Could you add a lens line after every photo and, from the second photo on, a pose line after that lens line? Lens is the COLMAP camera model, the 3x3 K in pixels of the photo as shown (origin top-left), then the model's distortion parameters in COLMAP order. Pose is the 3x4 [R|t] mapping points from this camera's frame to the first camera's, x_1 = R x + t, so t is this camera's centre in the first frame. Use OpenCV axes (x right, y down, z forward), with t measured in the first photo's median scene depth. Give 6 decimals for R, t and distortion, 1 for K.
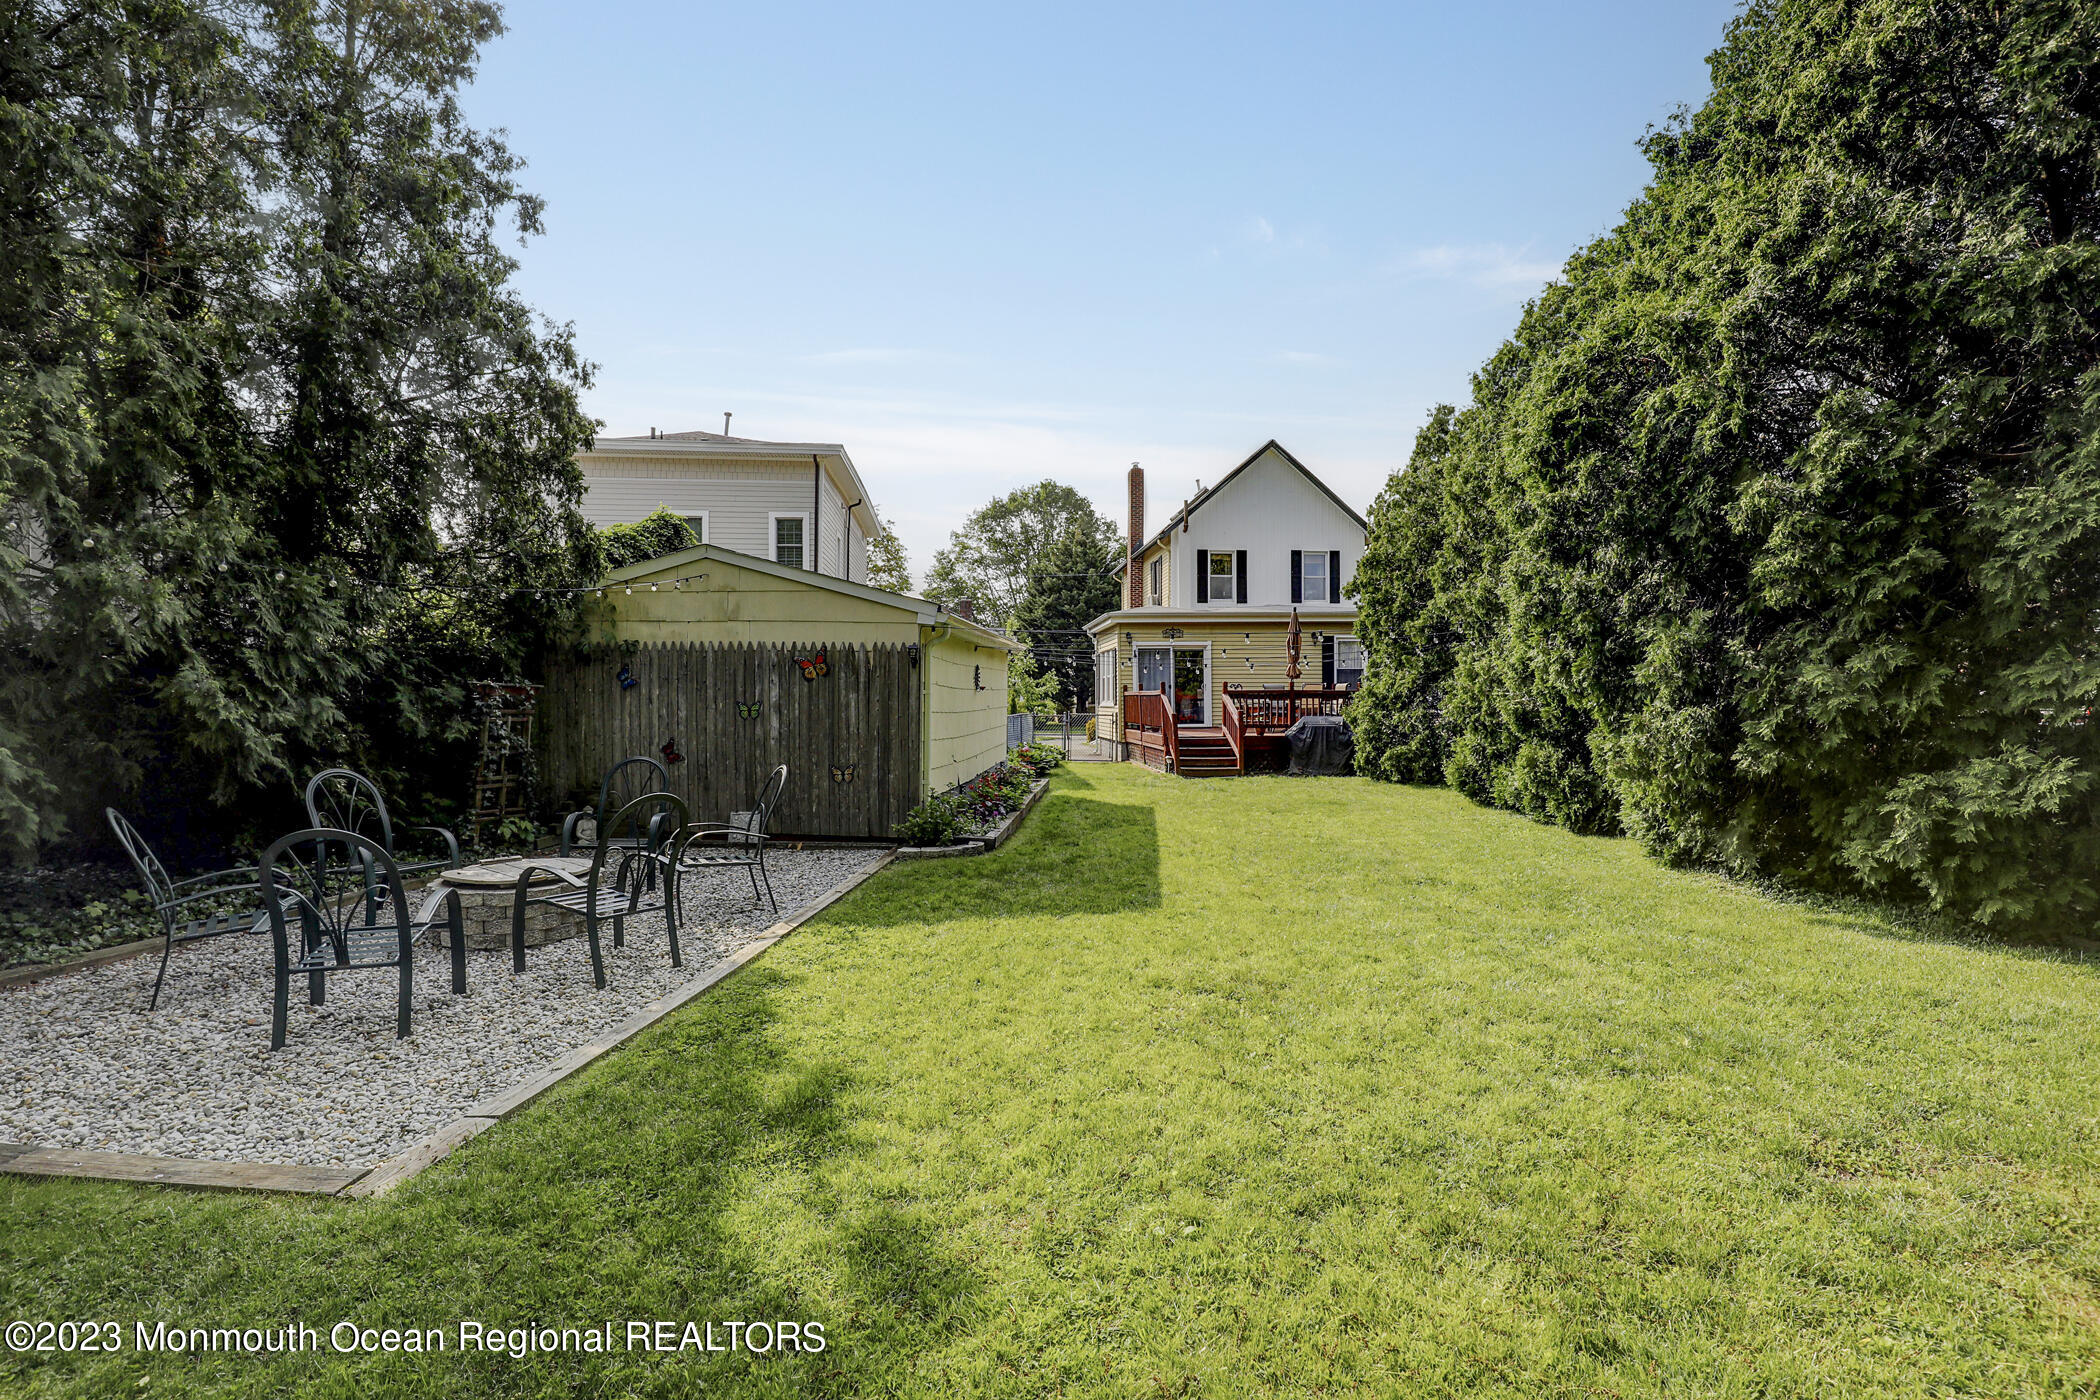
lens RADIAL K [[971.1, 0, 1041.6], [0, 971.1, 721.0], [0, 0, 1]] dist [-0.033977, 0.007501]
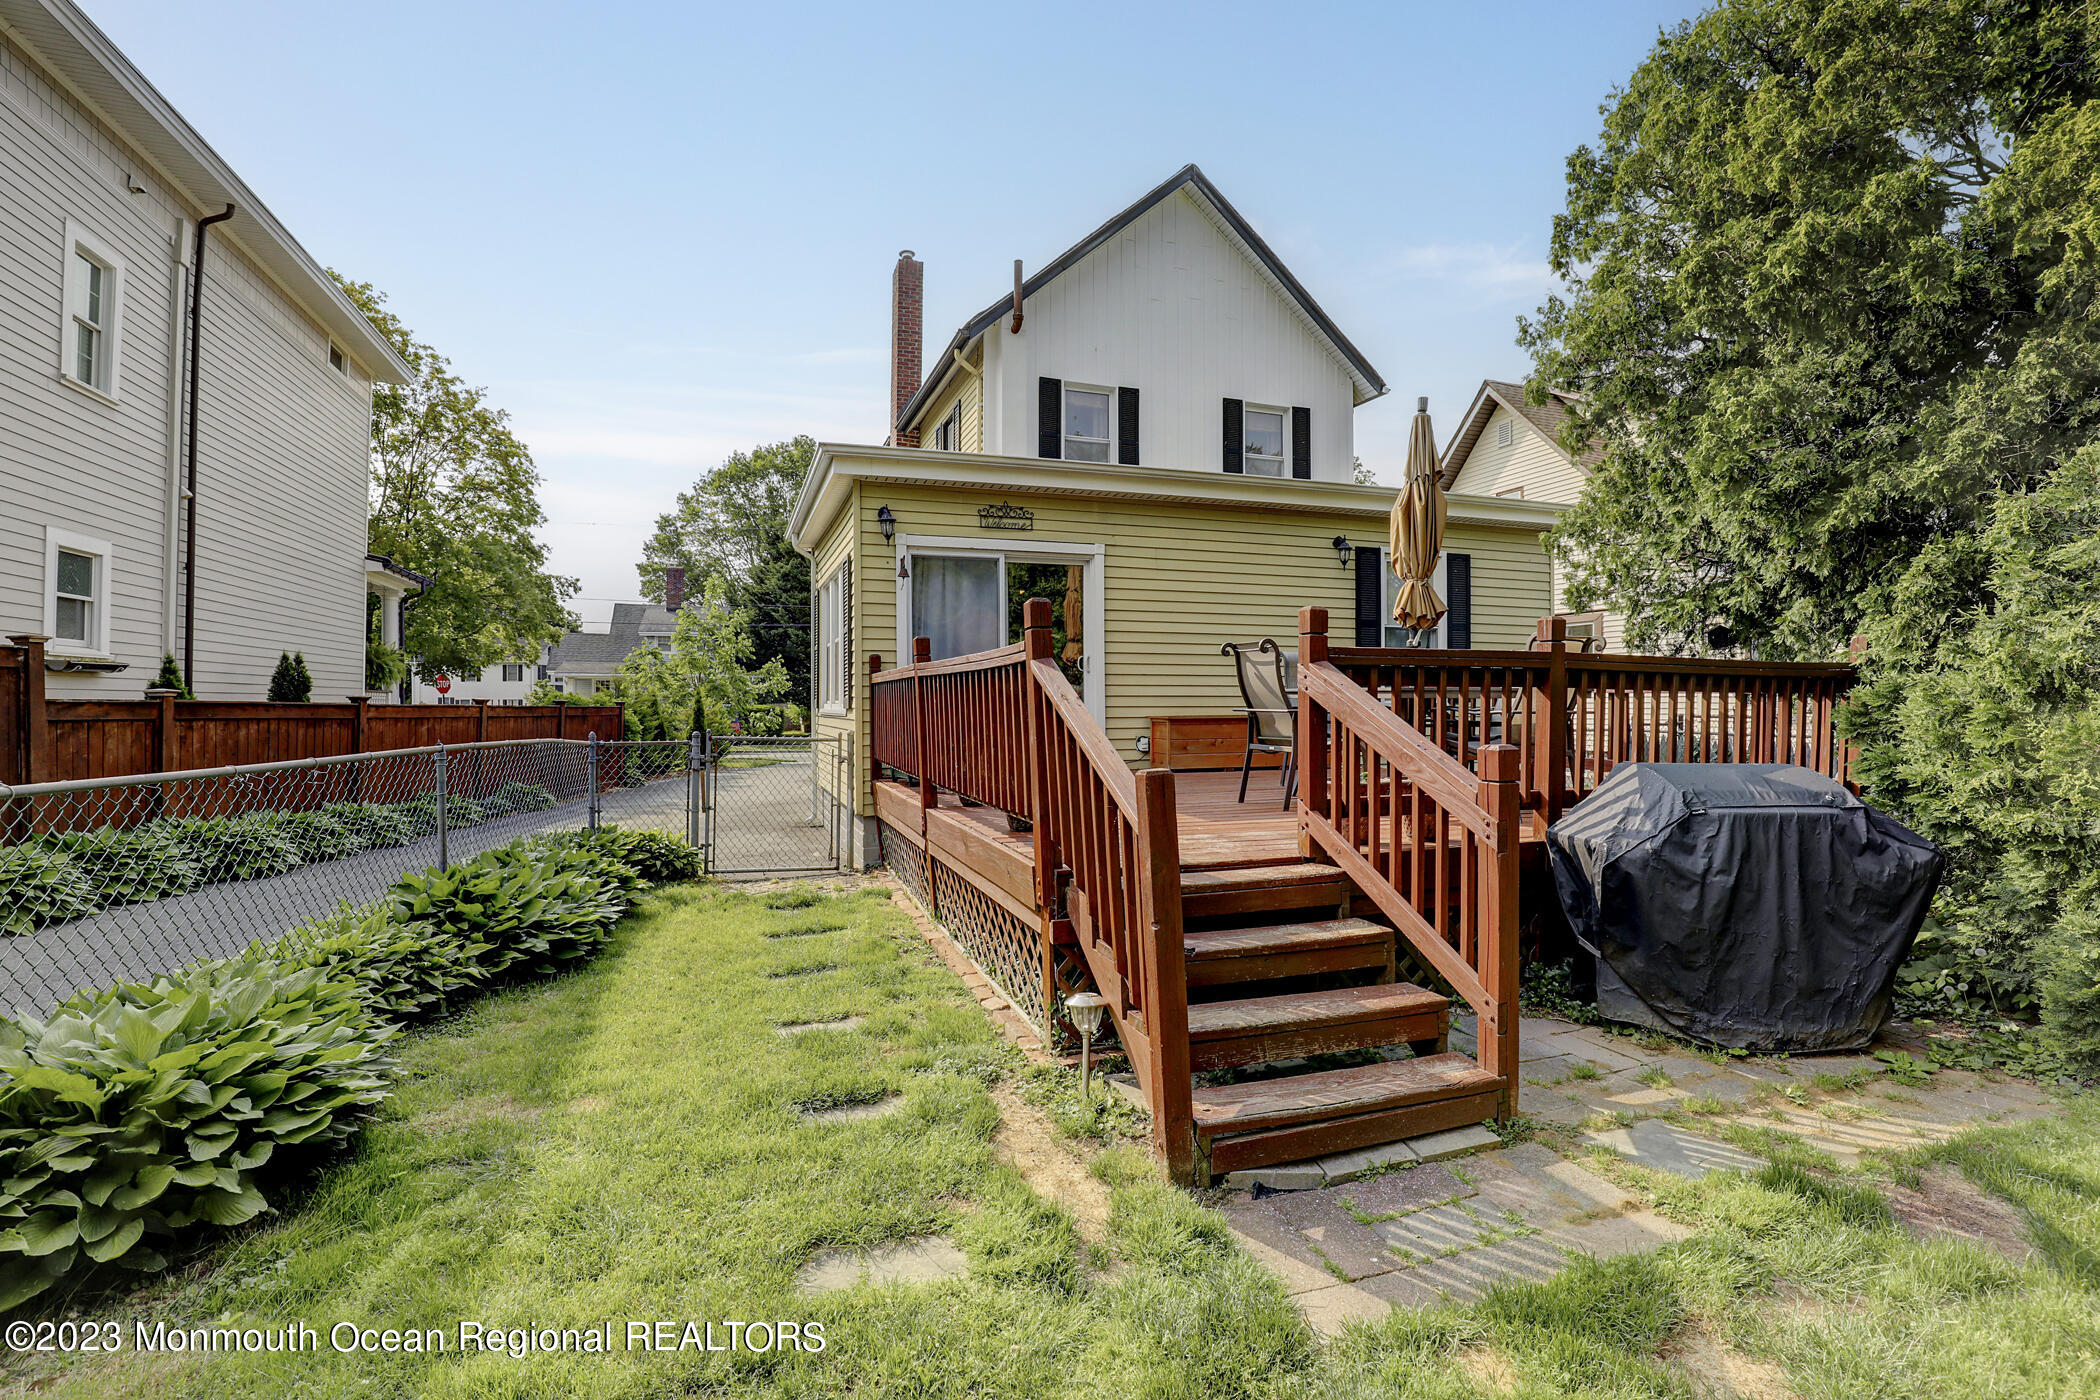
lens RADIAL K [[958.0, 0, 1052.8], [0, 958.0, 698.9], [0, 0, 1]] dist [-0.032696, 0.000378]
pose [[0.968882, 0.005200, 0.247470, 0.054238], [0.000808, 0.999708, -0.024170, -0.010572], [-0.247523, 0.023618, 0.968594, 0.560463]]
